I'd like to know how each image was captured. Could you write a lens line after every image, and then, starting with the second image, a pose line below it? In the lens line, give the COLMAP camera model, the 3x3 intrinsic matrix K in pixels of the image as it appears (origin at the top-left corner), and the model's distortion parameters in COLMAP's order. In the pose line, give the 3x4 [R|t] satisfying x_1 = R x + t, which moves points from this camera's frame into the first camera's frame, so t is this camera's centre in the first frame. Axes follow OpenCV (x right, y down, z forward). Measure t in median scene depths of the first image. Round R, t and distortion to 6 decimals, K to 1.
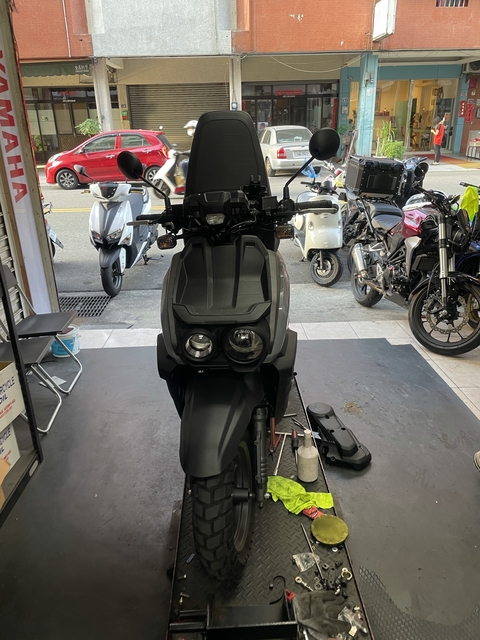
lens RADIAL K [[488.4, 0, 241.6], [0, 488.4, 319.2], [0, 0, 1]] dist [0.074381, -0.111967]
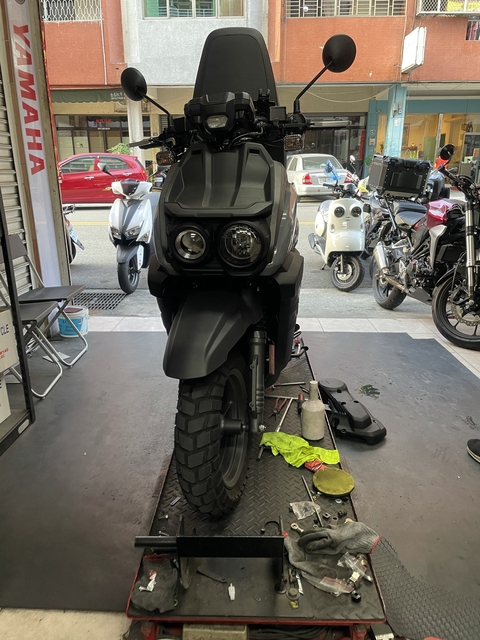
lens RADIAL K [[488.4, 0, 238.9], [0, 488.4, 321.1], [0, 0, 1]] dist [0.074381, -0.111967]
pose [[0.997938, 0.036687, -0.052673, 0.014607], [-0.040178, 0.996956, -0.066814, 0.067309], [0.050061, 0.068792, 0.996374, 0.030279]]
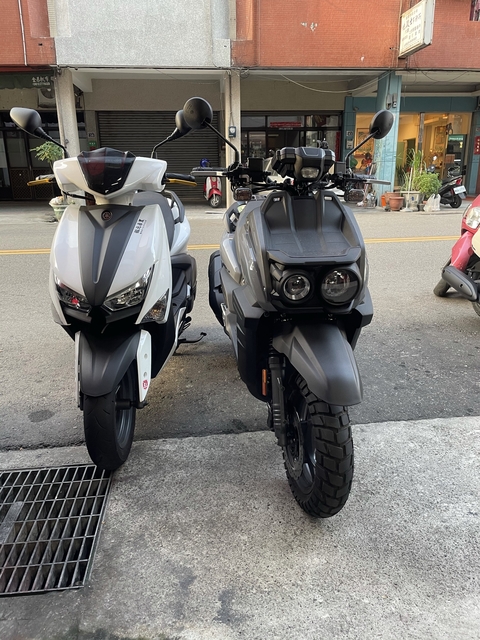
lens RADIAL K [[488.4, 0, 239.4], [0, 488.4, 317.4], [0, 0, 1]] dist [0.074381, -0.111967]
pose [[0.996880, -0.011817, 0.078038, -0.203713], [0.019862, 0.994469, -0.103137, -0.118282], [-0.076387, 0.104365, 0.991601, 0.647815]]
